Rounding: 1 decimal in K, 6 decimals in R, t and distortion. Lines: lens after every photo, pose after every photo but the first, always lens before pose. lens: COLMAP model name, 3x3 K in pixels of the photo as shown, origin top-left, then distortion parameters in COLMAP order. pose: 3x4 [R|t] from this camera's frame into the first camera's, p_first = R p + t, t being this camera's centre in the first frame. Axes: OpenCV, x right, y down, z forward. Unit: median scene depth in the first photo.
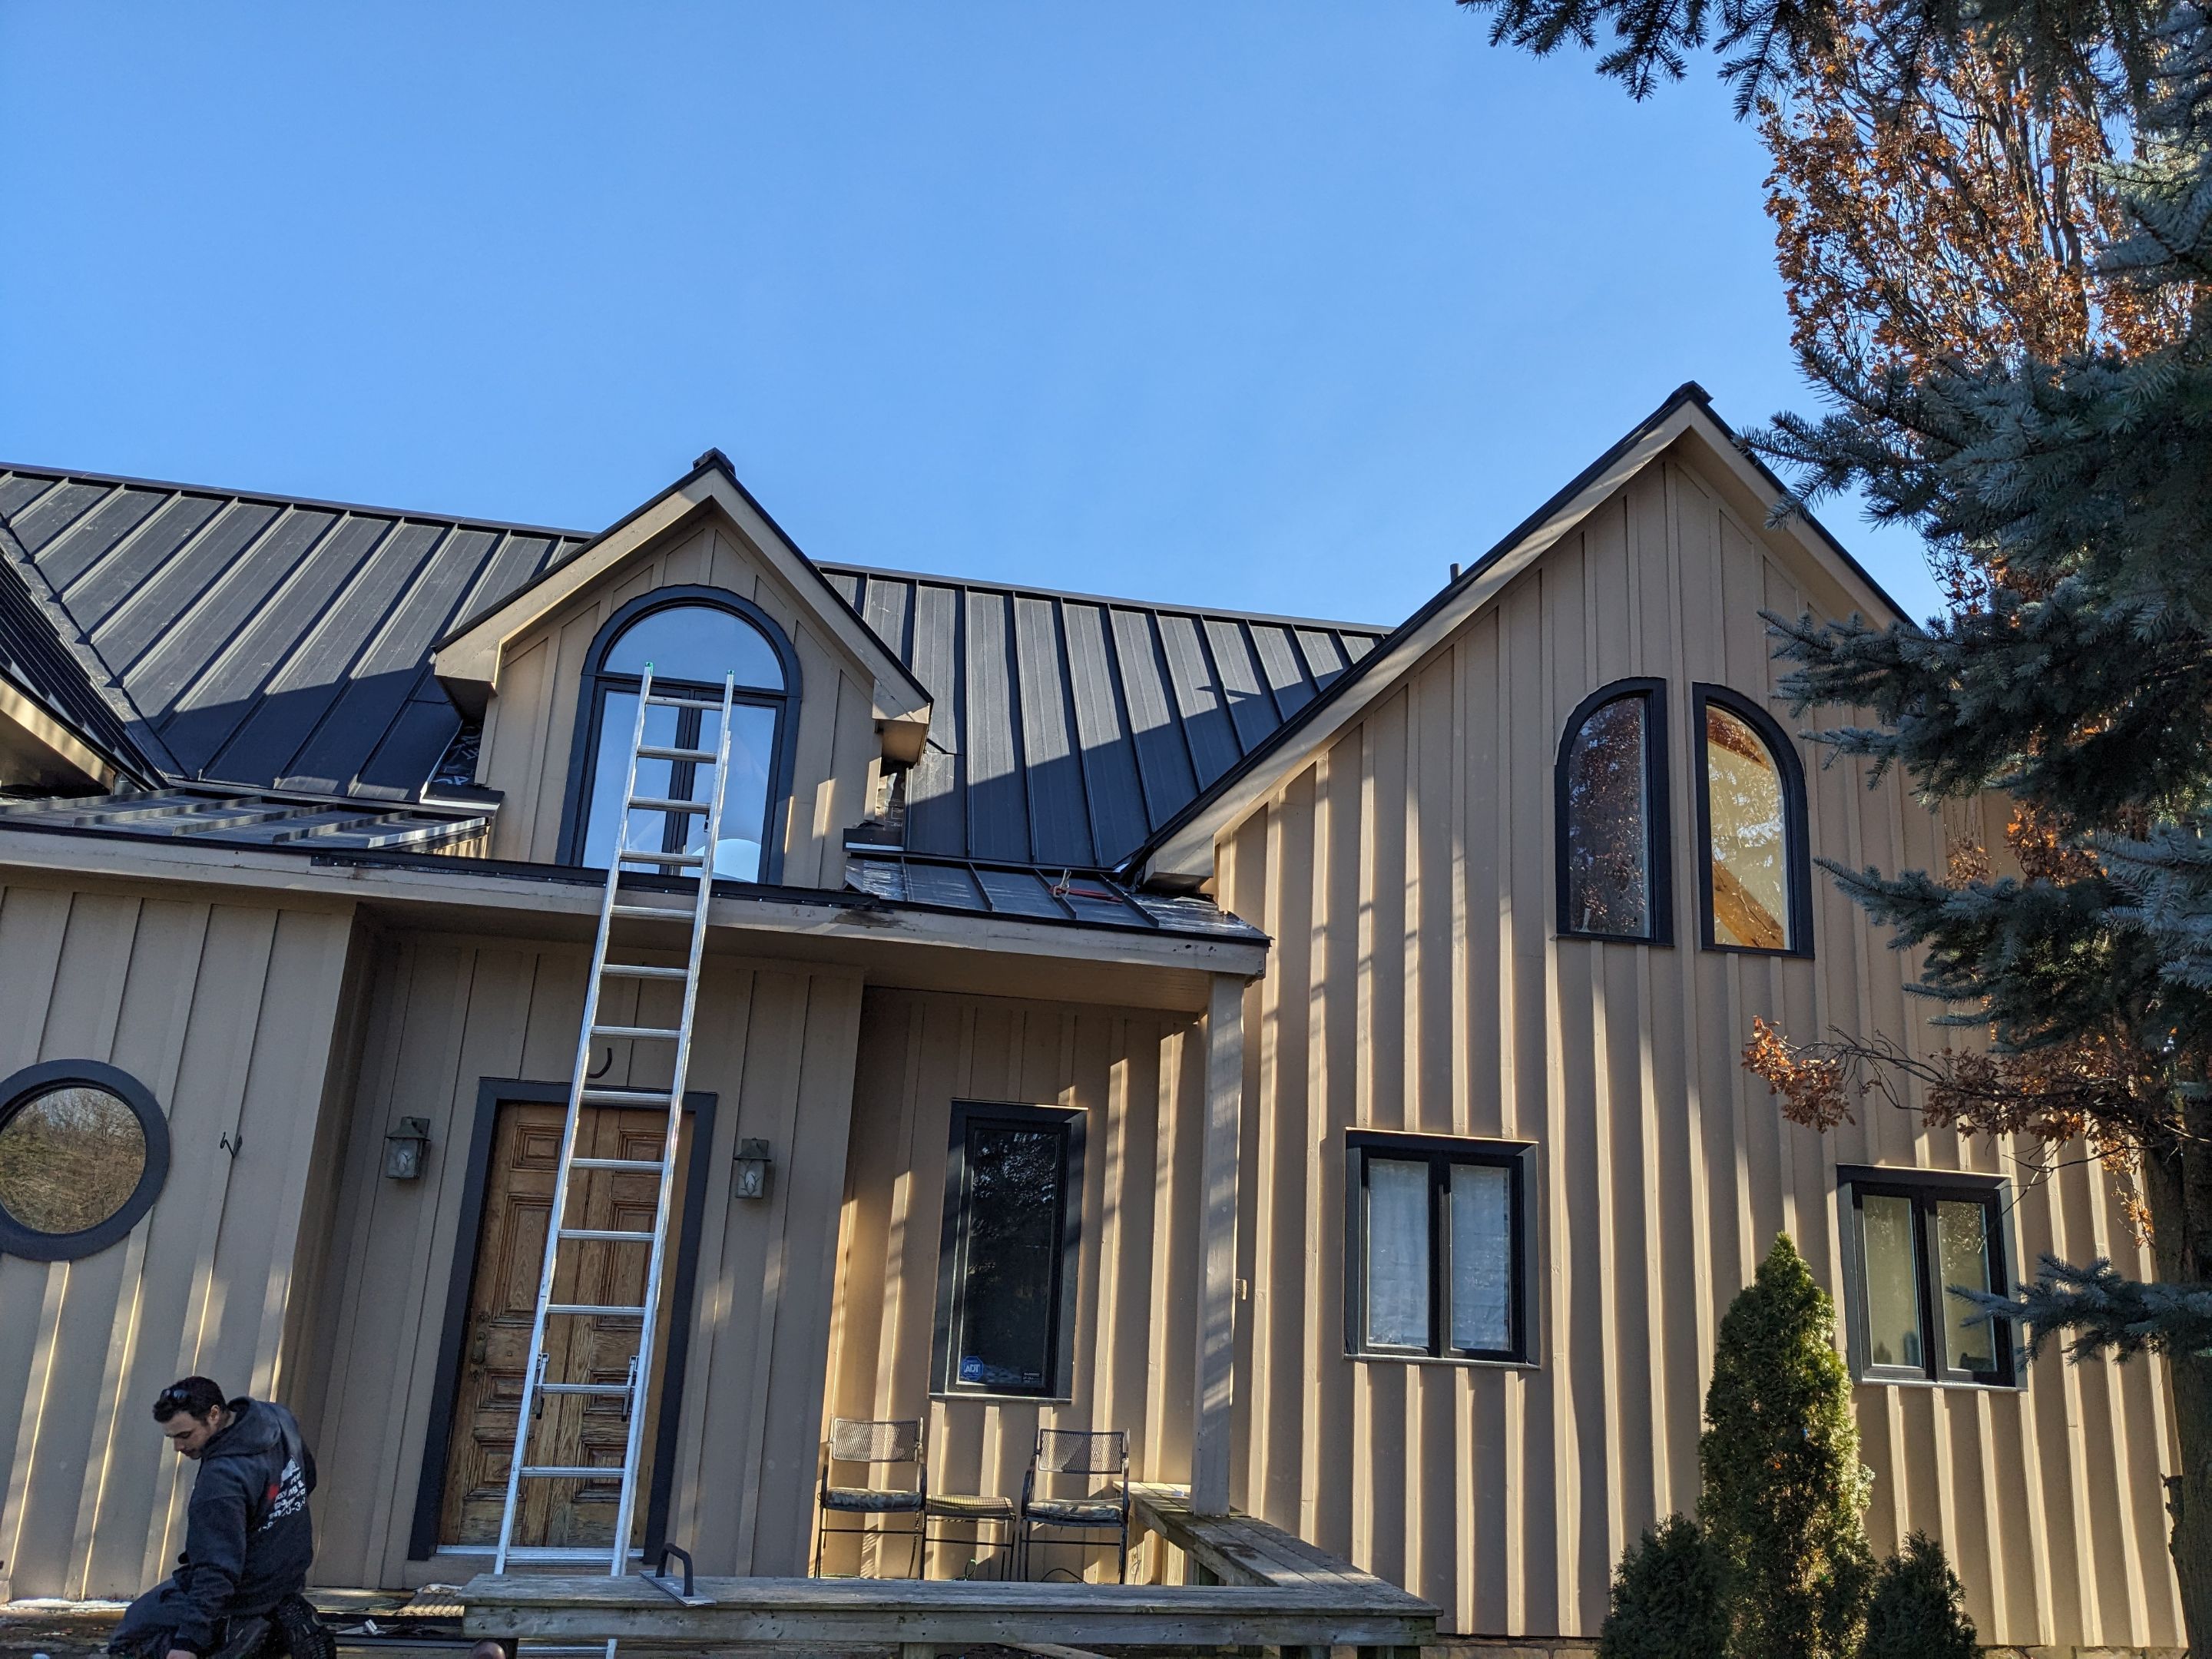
lens RADIAL K [[1838.3, 0, 1106.0], [0, 1838.3, 829.5], [0, 0, 1]] dist [-0.003588, -0.095825]
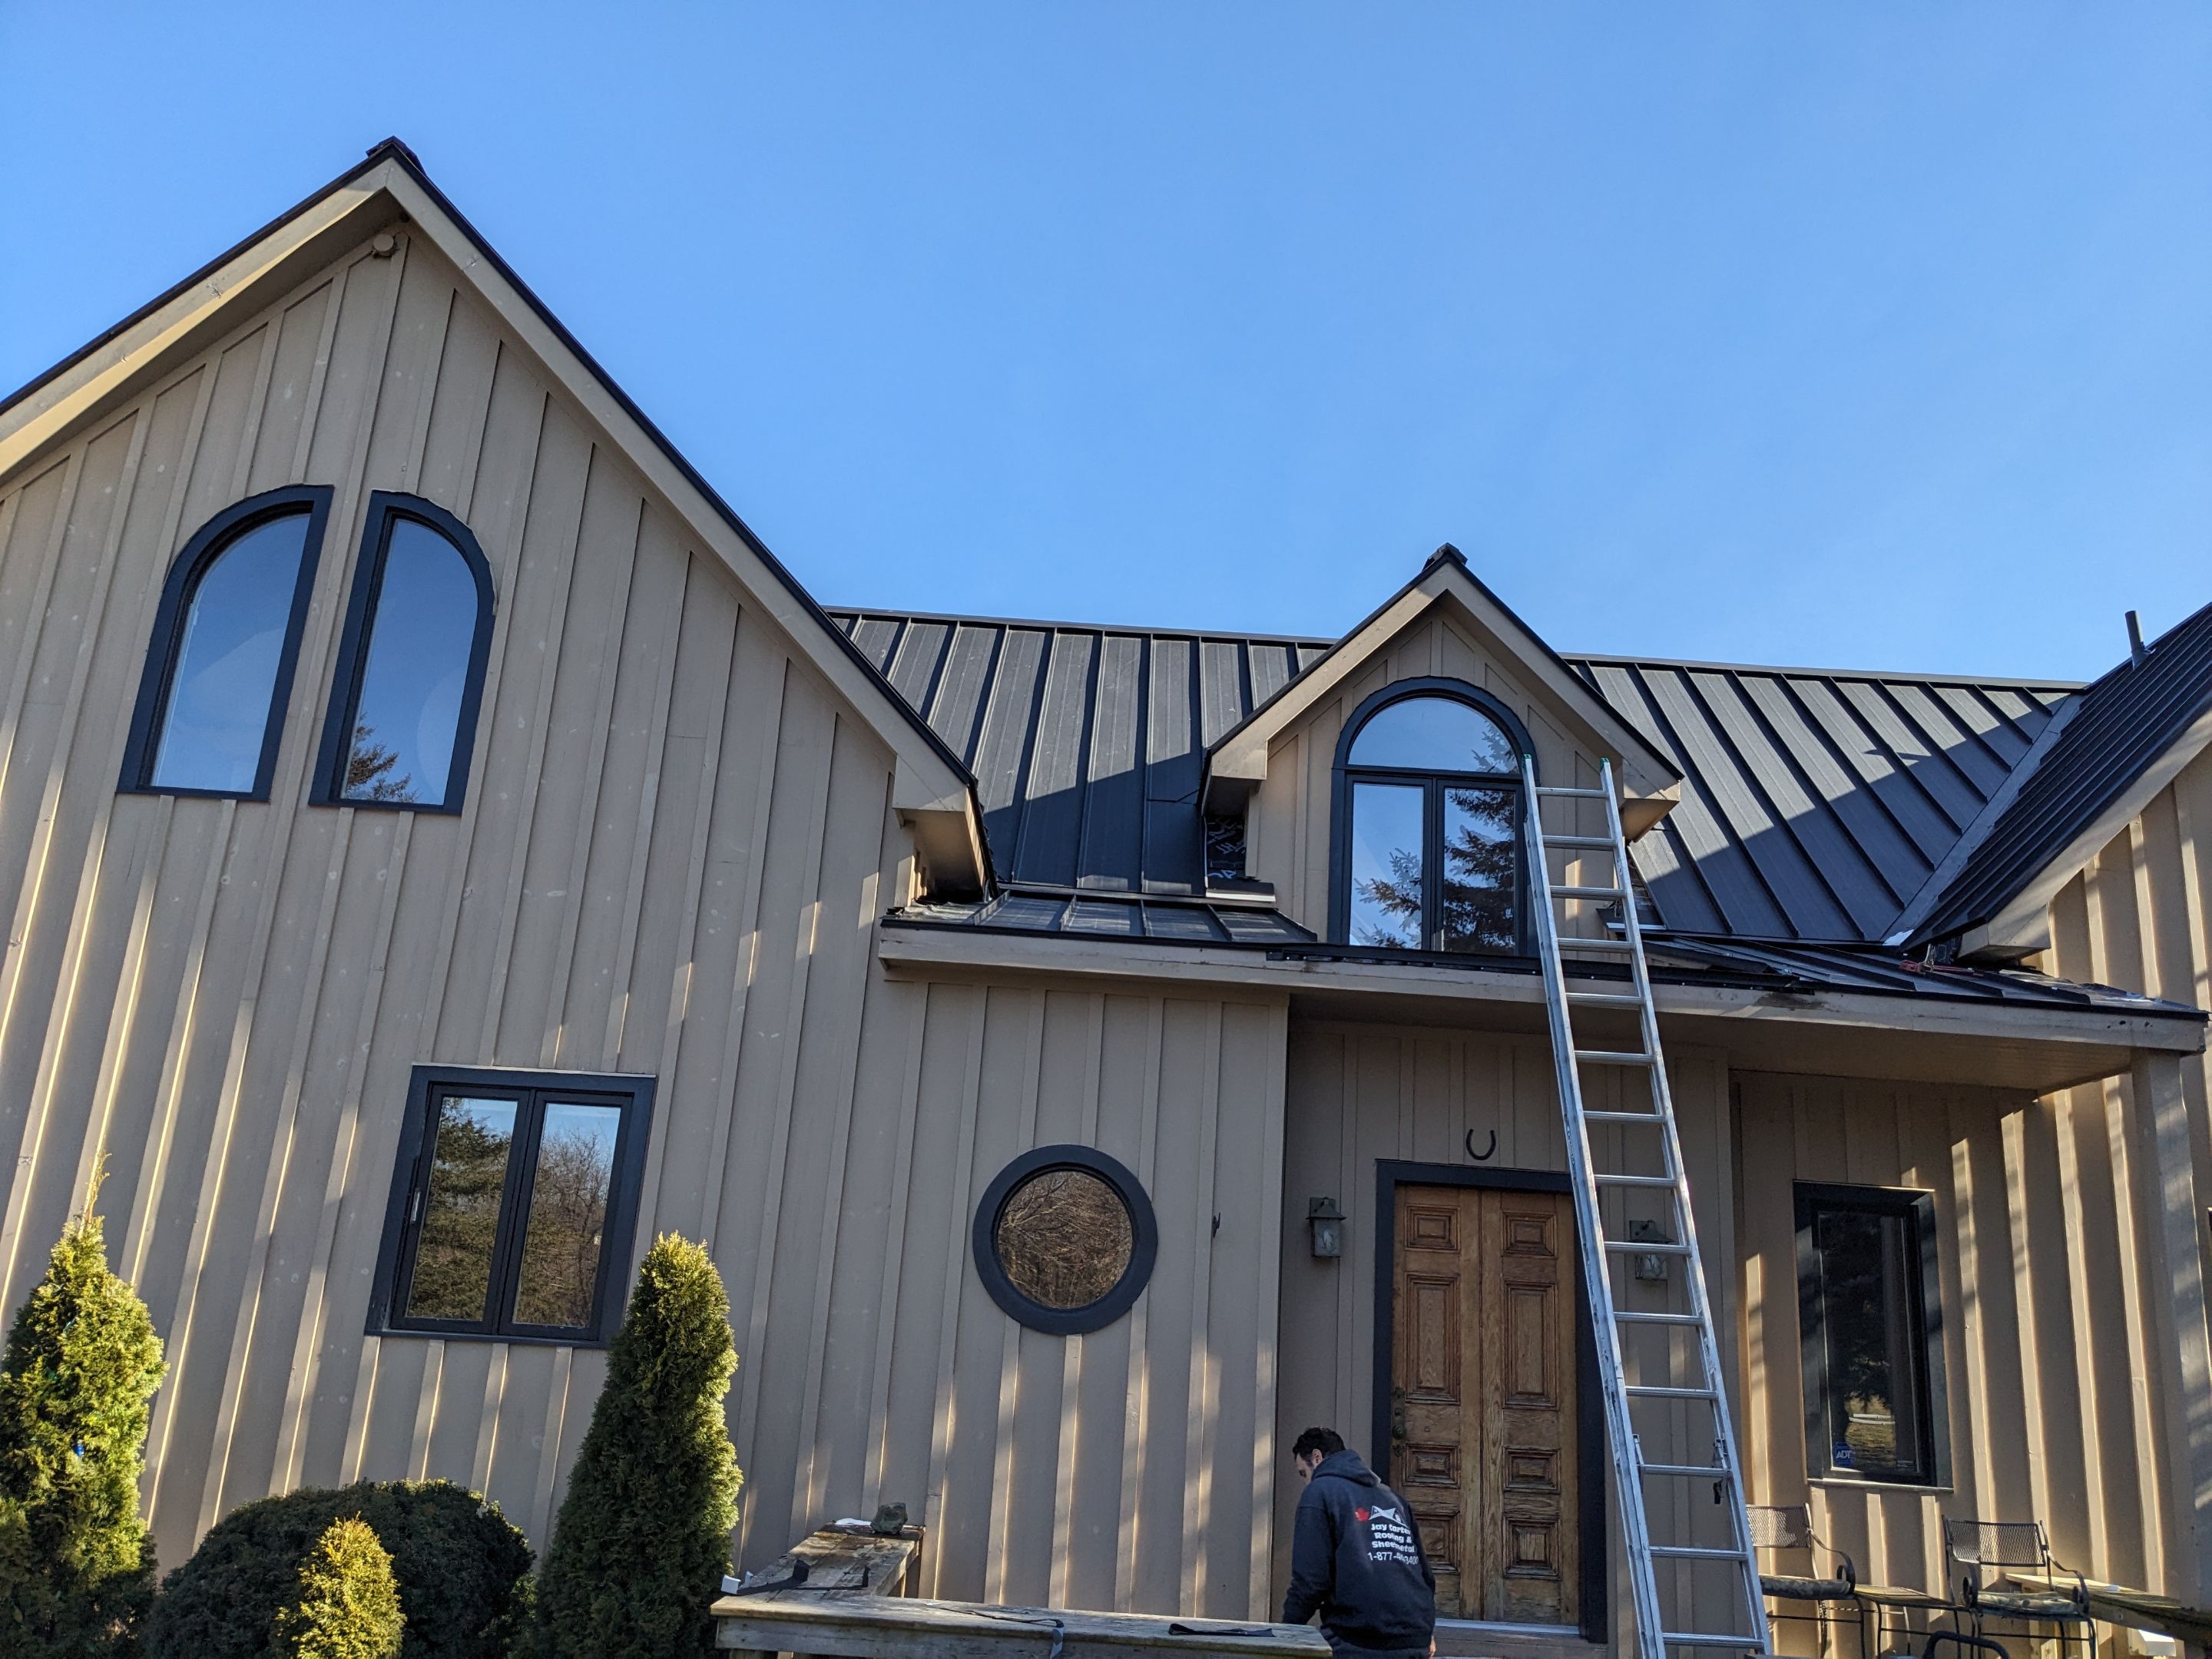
lens RADIAL K [[1838.3, 0, 1106.0], [0, 1838.3, 829.5], [0, 0, 1]] dist [-0.003588, -0.095825]
pose [[0.974460, -0.036666, -0.221549, -0.223450], [0.027557, 0.998648, -0.044067, -0.009263], [0.222865, 0.036836, 0.974153, -0.051556]]
